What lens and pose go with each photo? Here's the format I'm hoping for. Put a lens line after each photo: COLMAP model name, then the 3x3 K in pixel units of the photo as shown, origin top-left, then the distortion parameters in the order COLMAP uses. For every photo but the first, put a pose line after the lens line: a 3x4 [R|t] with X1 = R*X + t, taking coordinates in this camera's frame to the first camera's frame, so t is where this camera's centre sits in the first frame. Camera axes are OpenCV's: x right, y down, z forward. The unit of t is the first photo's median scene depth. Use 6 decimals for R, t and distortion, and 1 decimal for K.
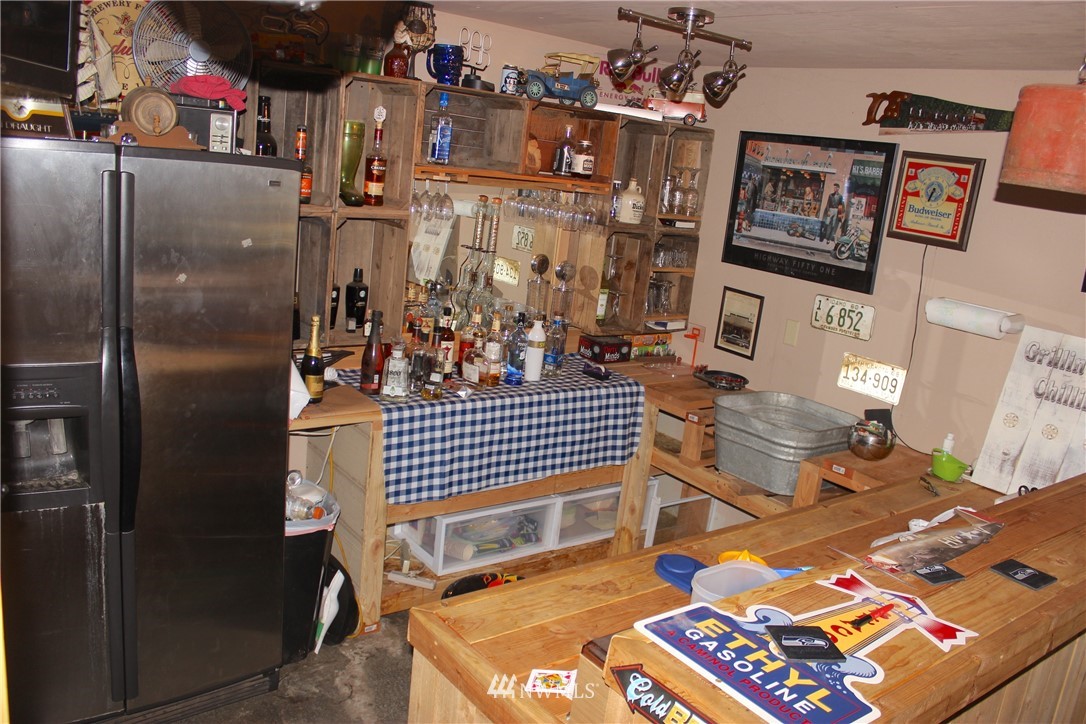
lens RADIAL K [[903.7, 0, 546.5], [0, 903.7, 373.1], [0, 0, 1]] dist [-0.162146, 0.145176]
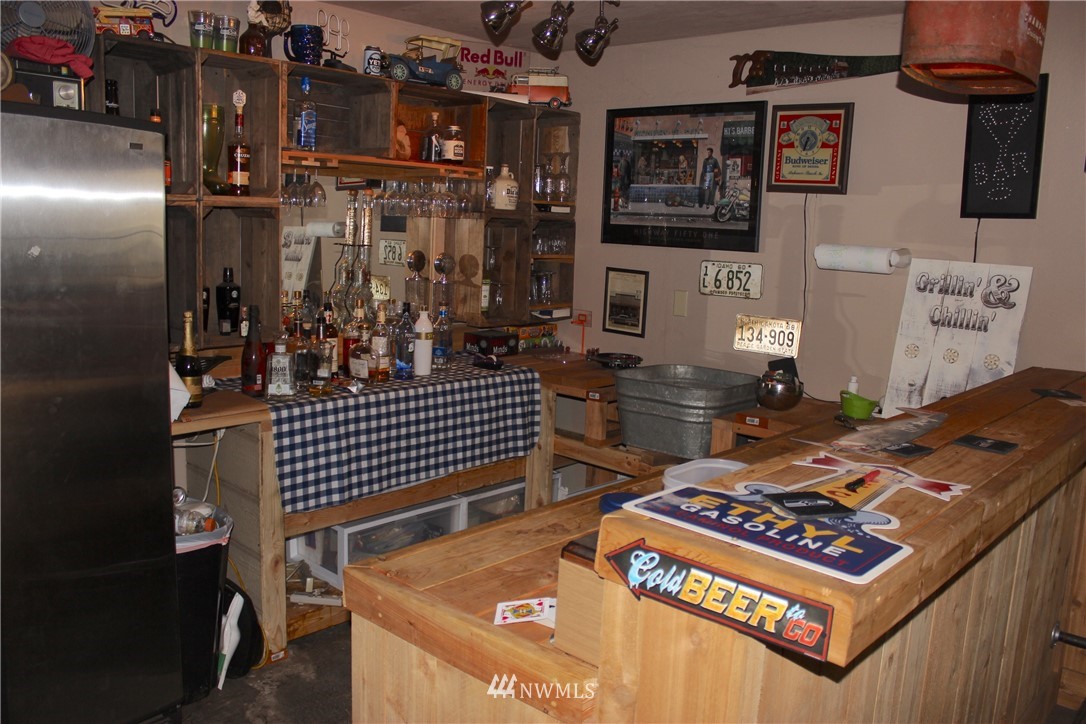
lens RADIAL K [[903.7, 0, 546.5], [0, 903.7, 373.1], [0, 0, 1]] dist [-0.162146, 0.145176]
pose [[0.982578, -0.098932, 0.157331, -0.041815], [0.108339, 0.992734, -0.052361, 0.078465], [-0.151008, 0.068494, 0.986157, 0.053271]]
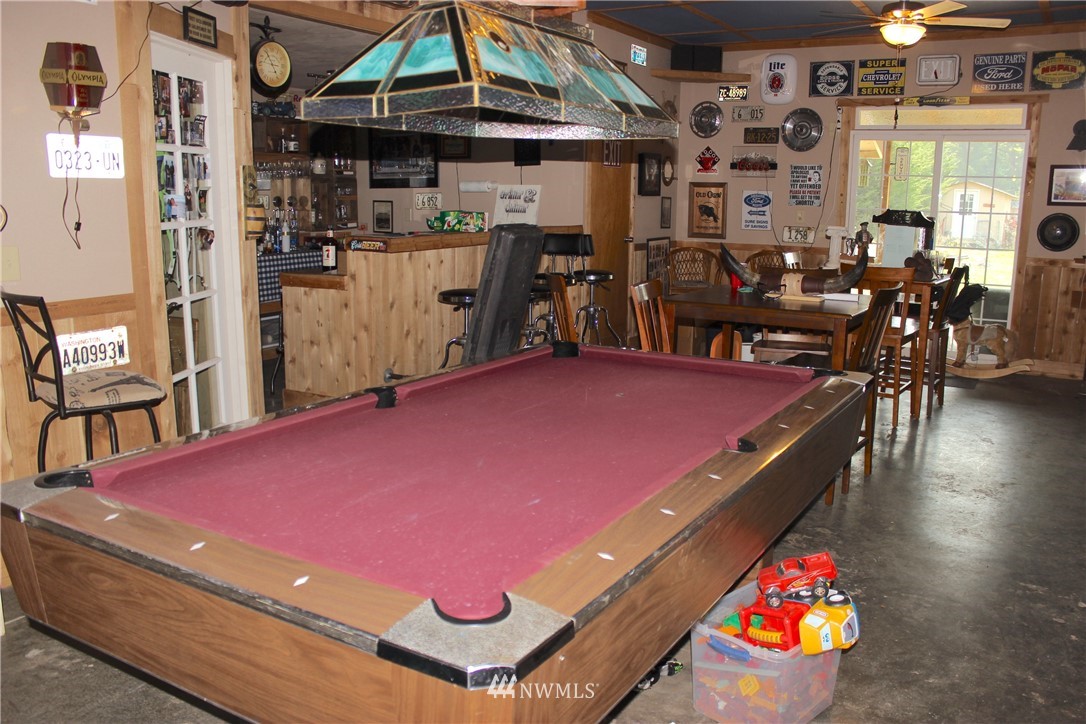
lens RADIAL K [[903.7, 0, 546.5], [0, 903.7, 373.1], [0, 0, 1]] dist [-0.162146, 0.145176]
pose [[0.927397, -0.175534, 0.330337, -0.206119], [0.182989, 0.983077, 0.008658, 0.412274], [-0.326266, 0.052419, 0.943823, -1.206031]]
